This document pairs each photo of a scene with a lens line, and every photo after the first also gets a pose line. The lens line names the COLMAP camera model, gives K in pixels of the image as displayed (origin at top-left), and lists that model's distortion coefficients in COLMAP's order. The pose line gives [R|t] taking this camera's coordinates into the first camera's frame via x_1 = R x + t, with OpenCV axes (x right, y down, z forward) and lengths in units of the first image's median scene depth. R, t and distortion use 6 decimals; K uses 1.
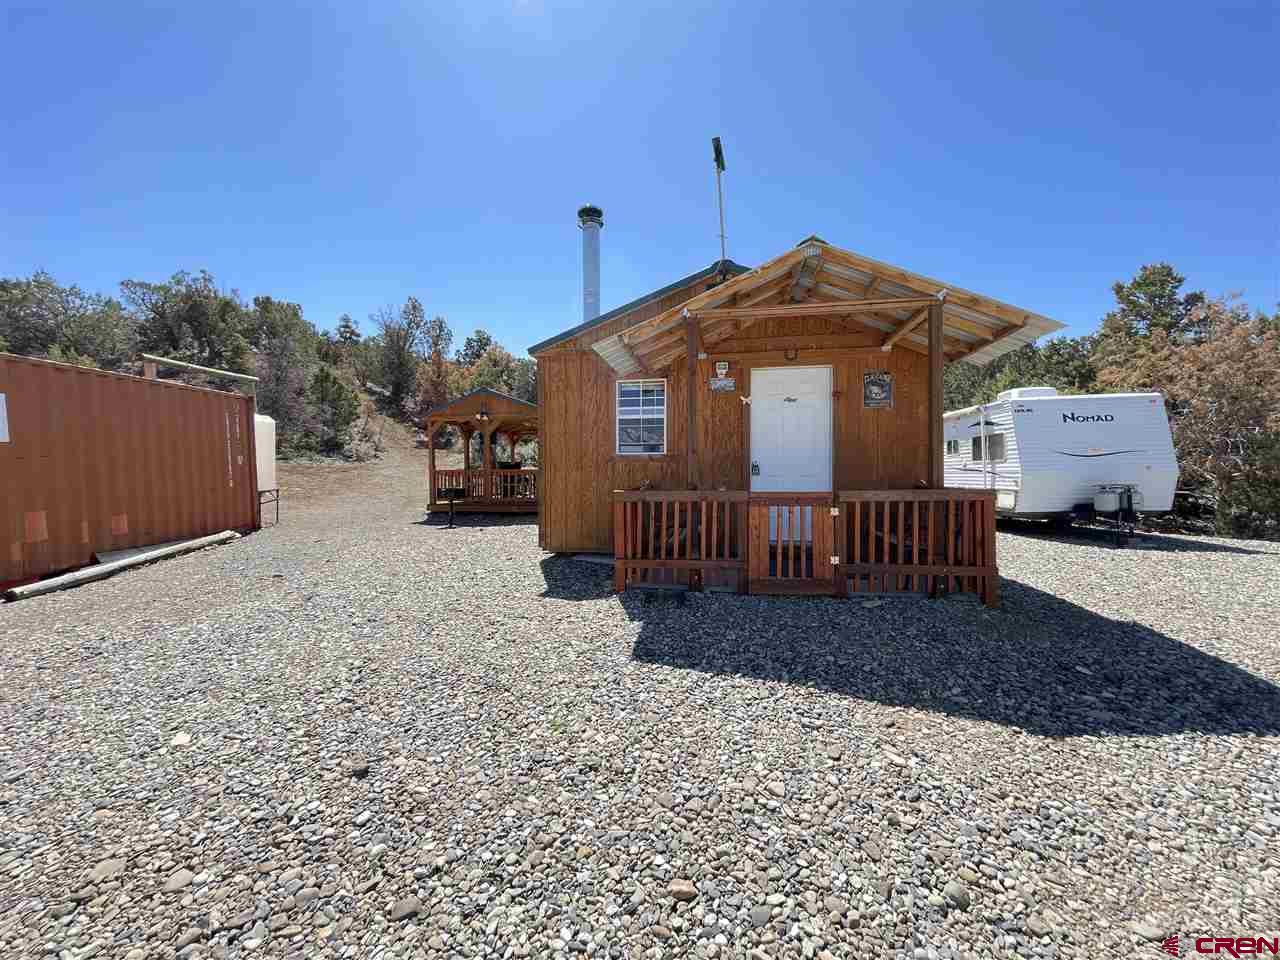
lens RADIAL K [[522.4, 0, 640.0], [0, 522.4, 480.0], [0, 0, 1]] dist [0.002944, 0.000470]
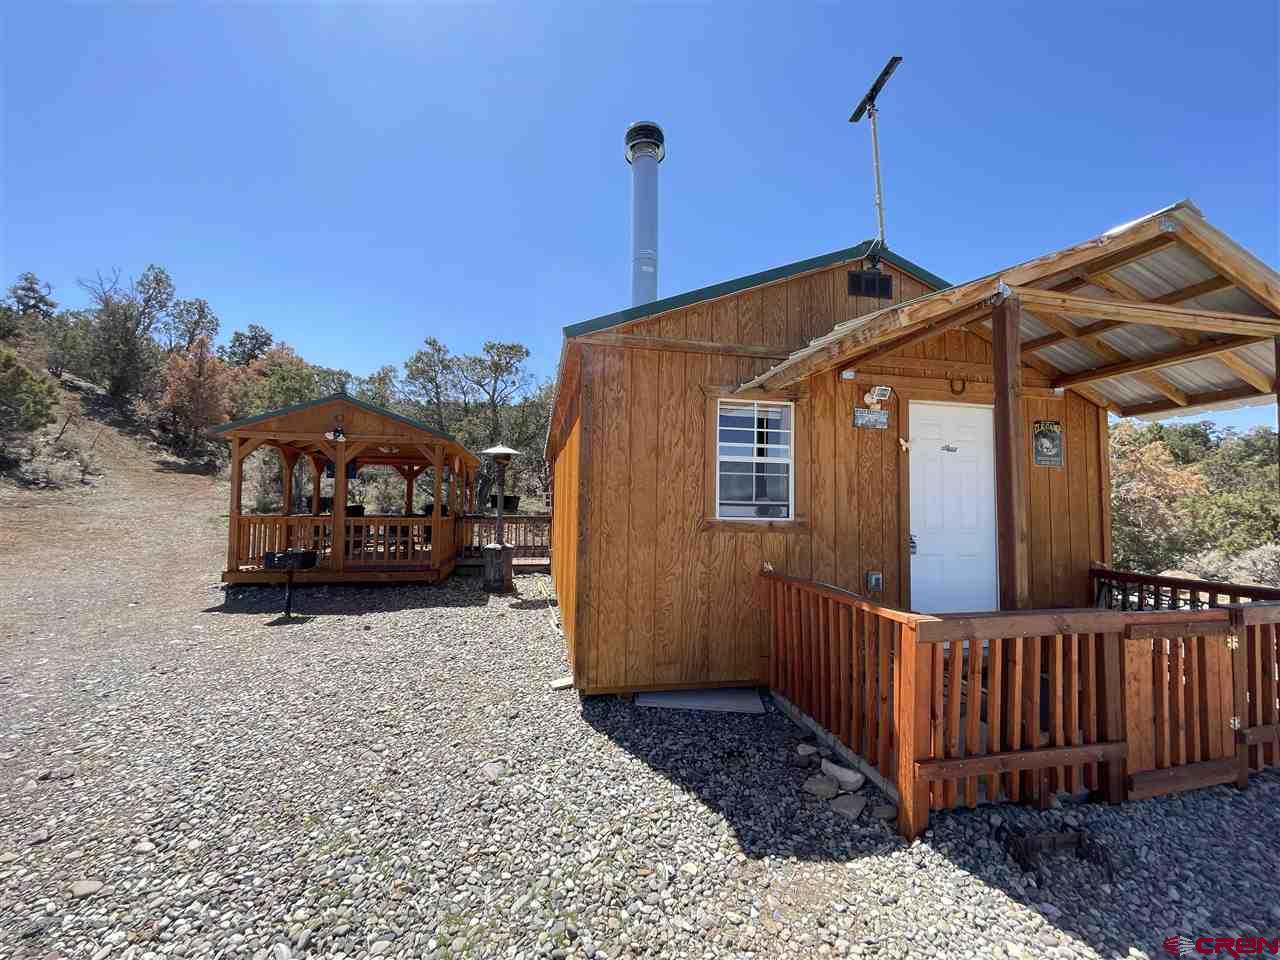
lens RADIAL K [[522.4, 0, 640.0], [0, 522.4, 480.0], [0, 0, 1]] dist [0.002944, 0.000470]
pose [[0.929665, 0.041745, 0.366034, -0.180166], [-0.017260, 0.997404, -0.069911, -0.026361], [-0.368002, 0.058676, 0.927972, 0.243626]]
